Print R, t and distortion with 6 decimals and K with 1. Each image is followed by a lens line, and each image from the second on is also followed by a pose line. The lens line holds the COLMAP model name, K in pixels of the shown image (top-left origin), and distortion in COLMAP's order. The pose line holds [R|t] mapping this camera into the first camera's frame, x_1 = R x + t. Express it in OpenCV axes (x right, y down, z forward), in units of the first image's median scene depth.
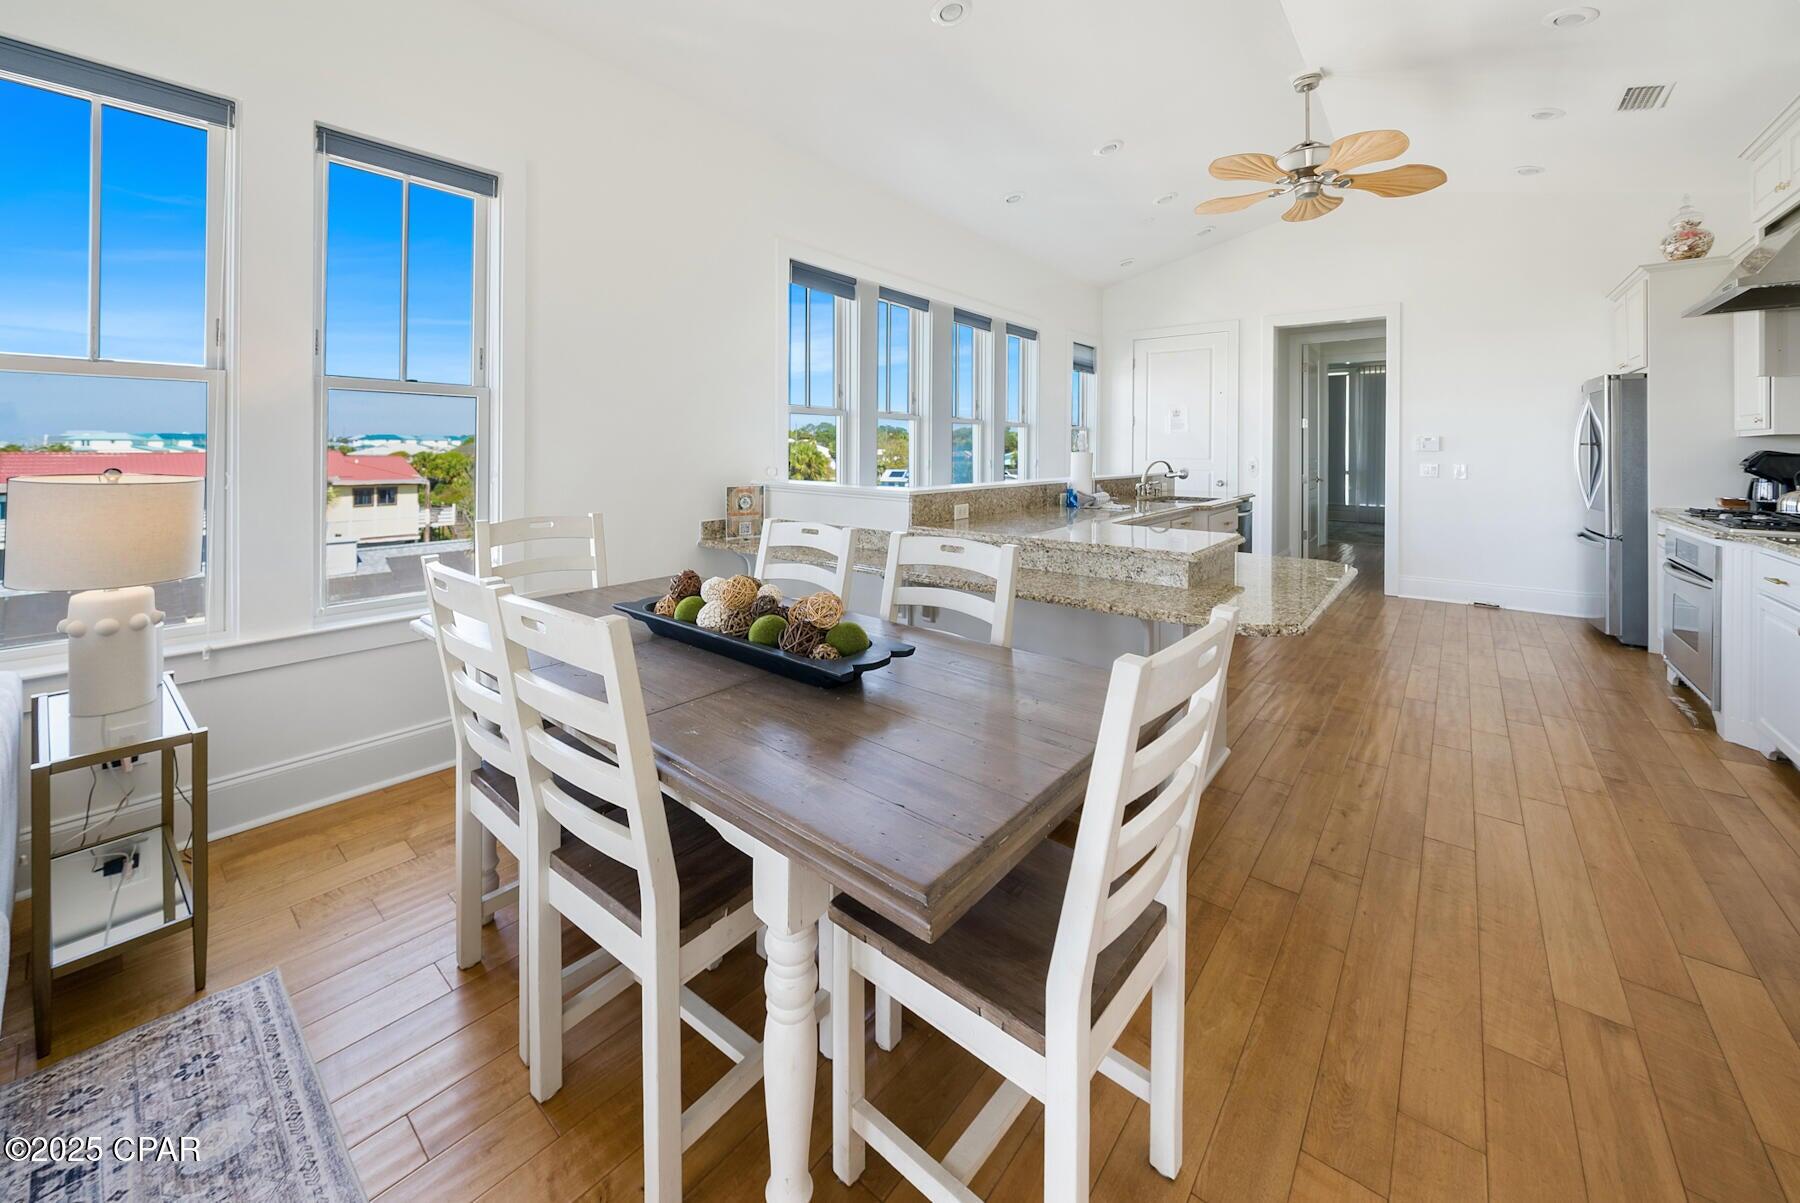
lens RADIAL K [[662.8, 0, 881.3], [0, 662.8, 448.9], [0, 0, 1]] dist [-0.000826, 0.000078]
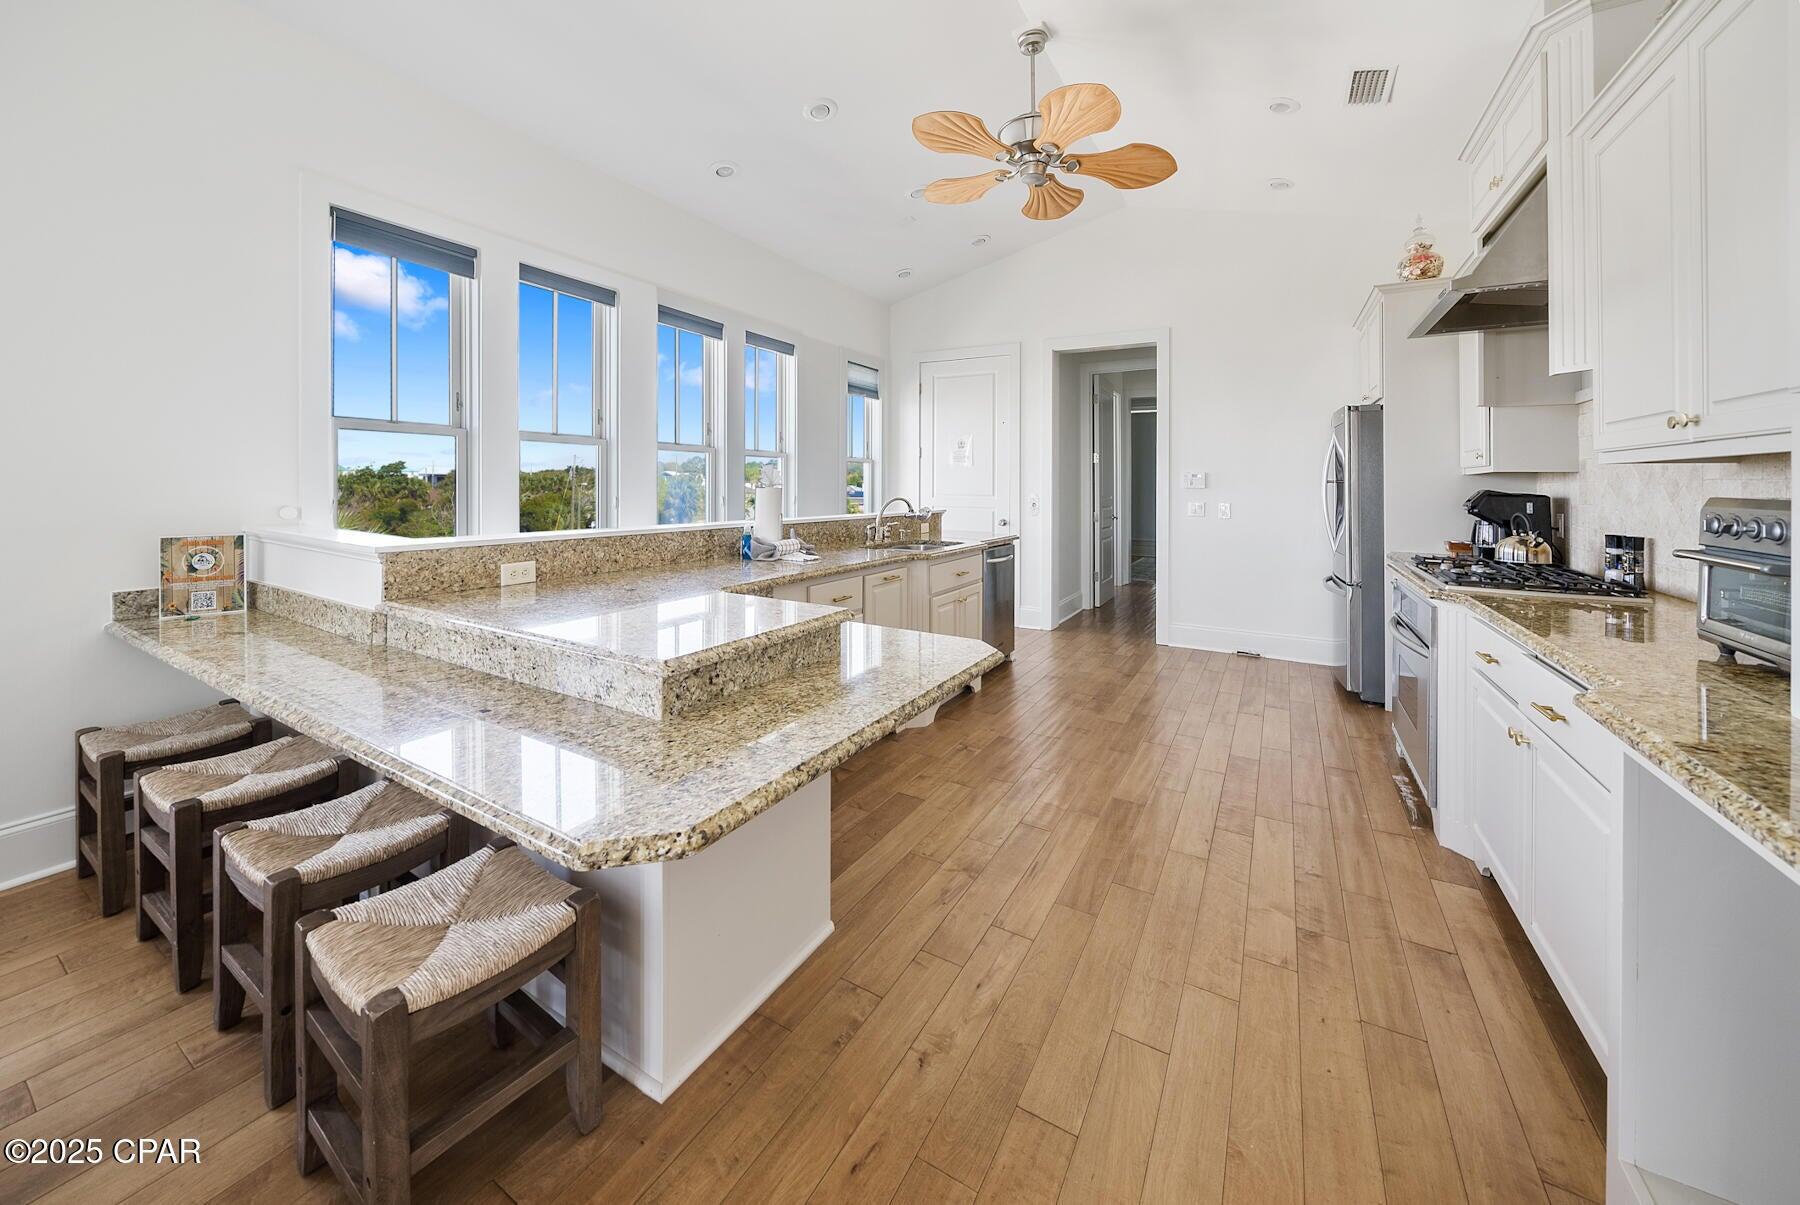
lens RADIAL K [[659.5, 0, 894.9], [0, 659.5, 475.9], [0, 0, 1]] dist [0.000053, -0.000140]
pose [[0.983391, 0.009265, 0.181262, 0.323855], [-0.007199, 0.999901, -0.012053, -0.000073], [-0.181355, 0.010548, 0.983361, 0.223196]]
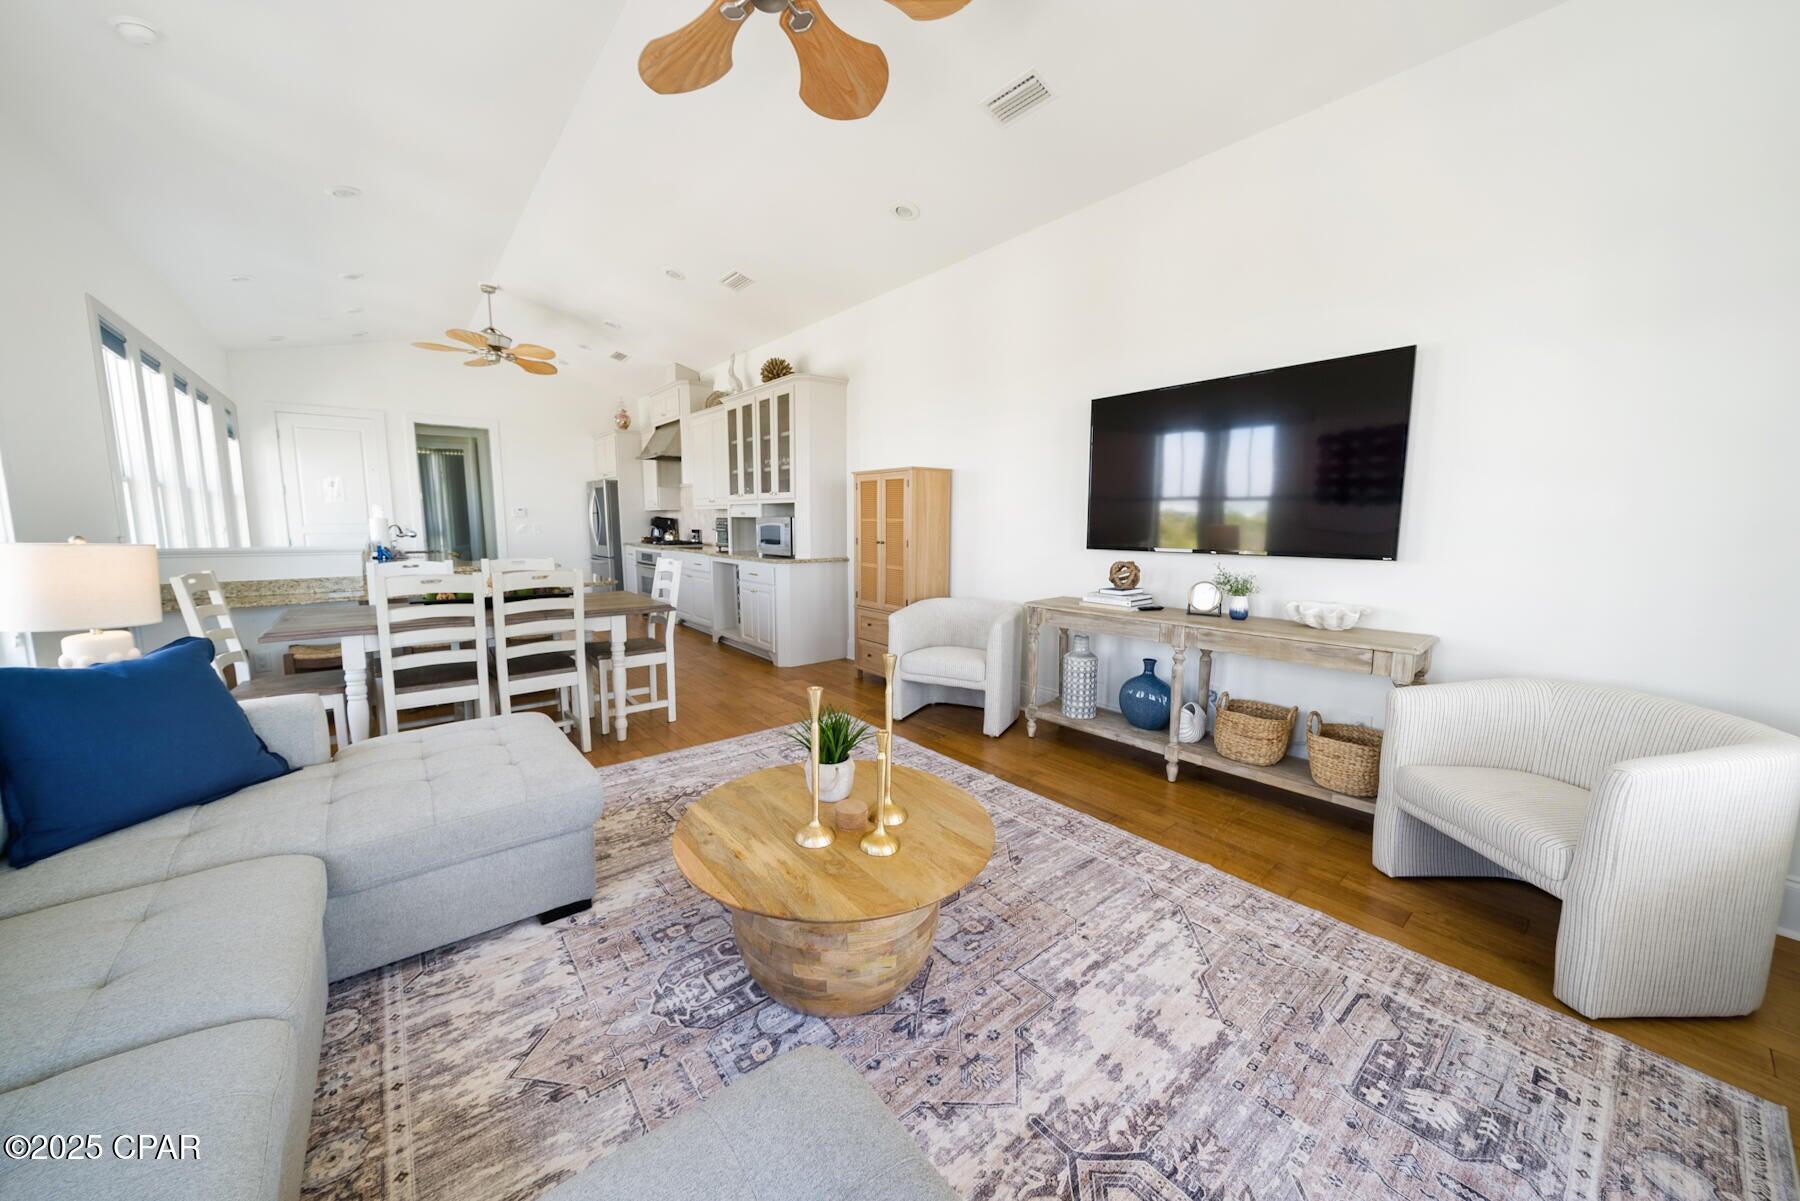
lens RADIAL K [[657.3, 0, 900.0], [0, 657.3, 600.5], [0, 0, 1]] dist [-0.000203, -0.000084]
pose [[0.151092, -0.130128, 0.979917, -0.873490], [-0.002824, 0.991237, 0.132067, -0.008714], [-0.988516, -0.022722, 0.149400, -0.257359]]
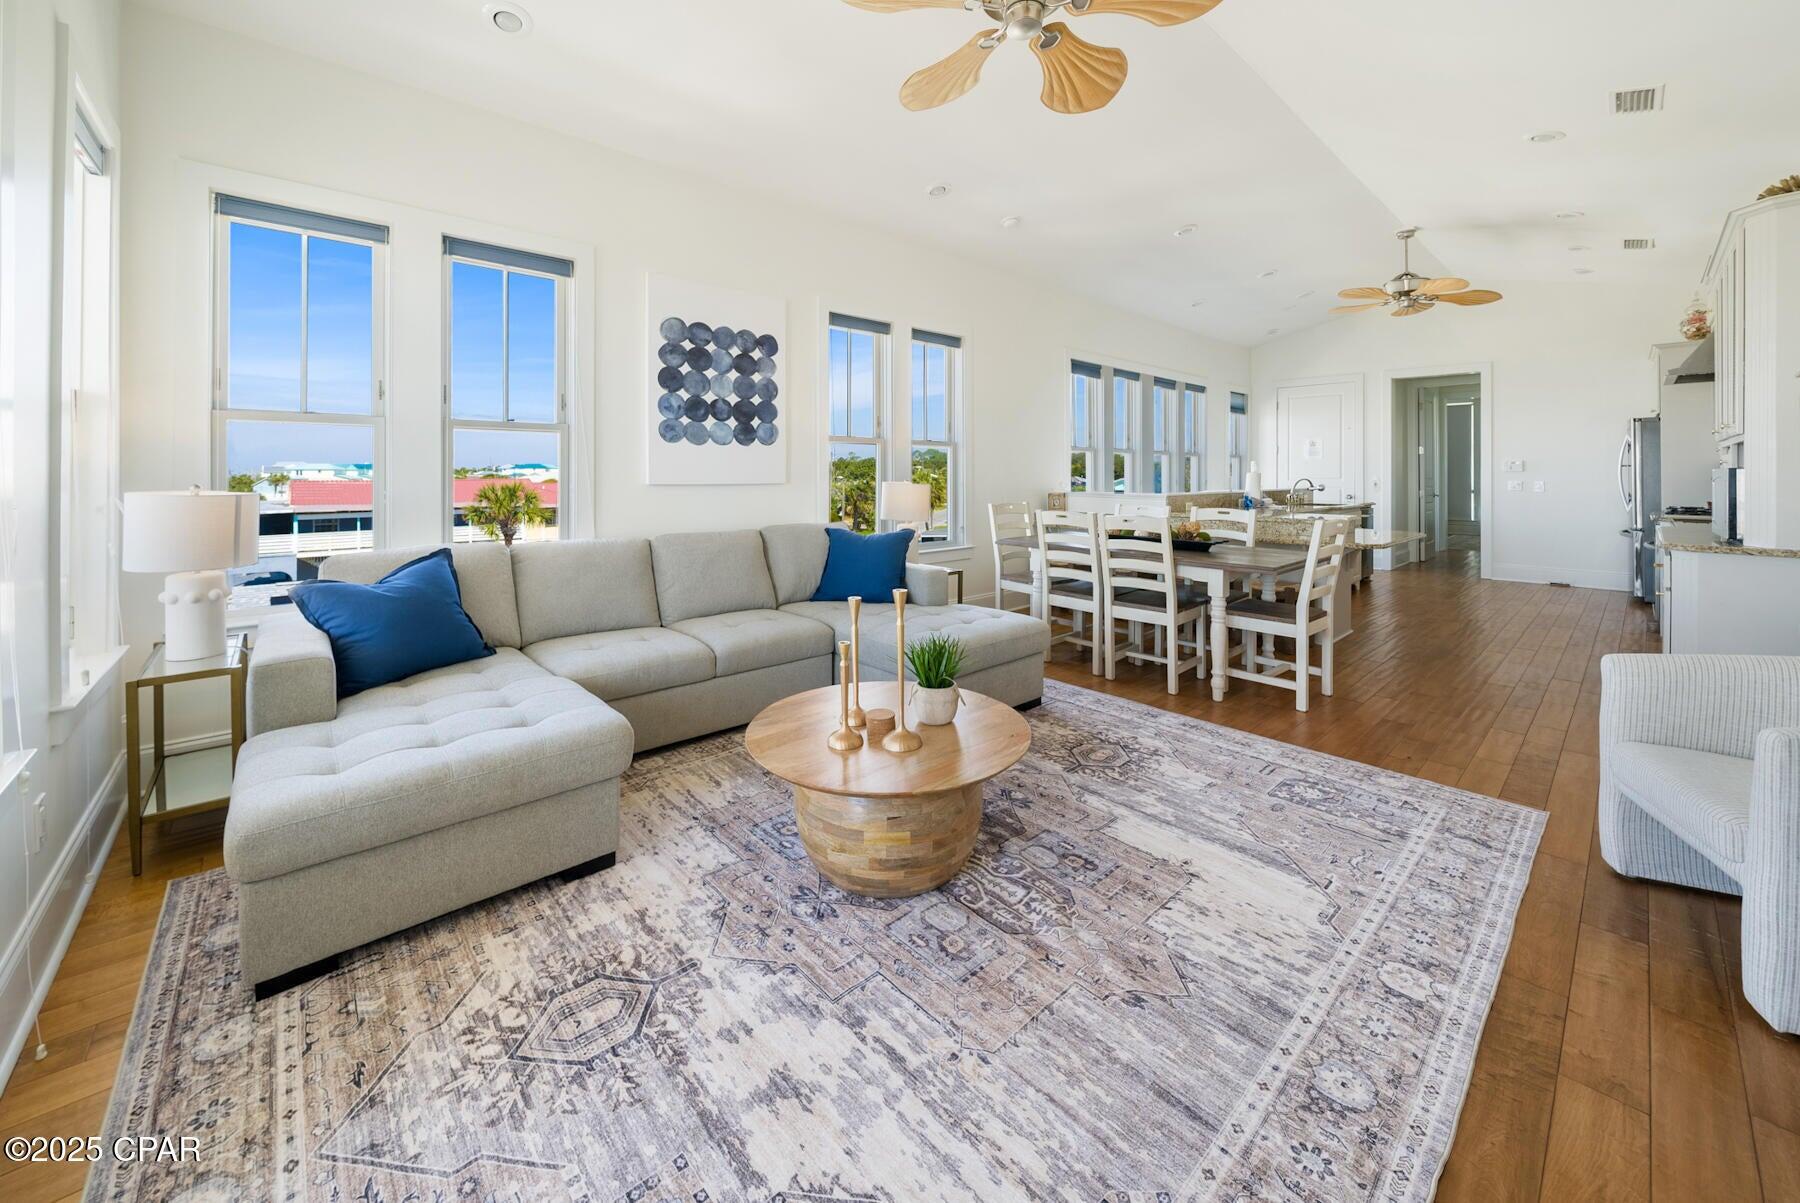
lens RADIAL K [[679.2, 0, 889.5], [0, 679.2, 470.3], [0, 0, 1]] dist [-0.000046, 0.000227]
pose [[0.992104, -0.006593, -0.125244, -0.355597], [0.005869, 0.999964, -0.006152, 0.002700], [0.125280, 0.005368, 0.992107, -0.714587]]
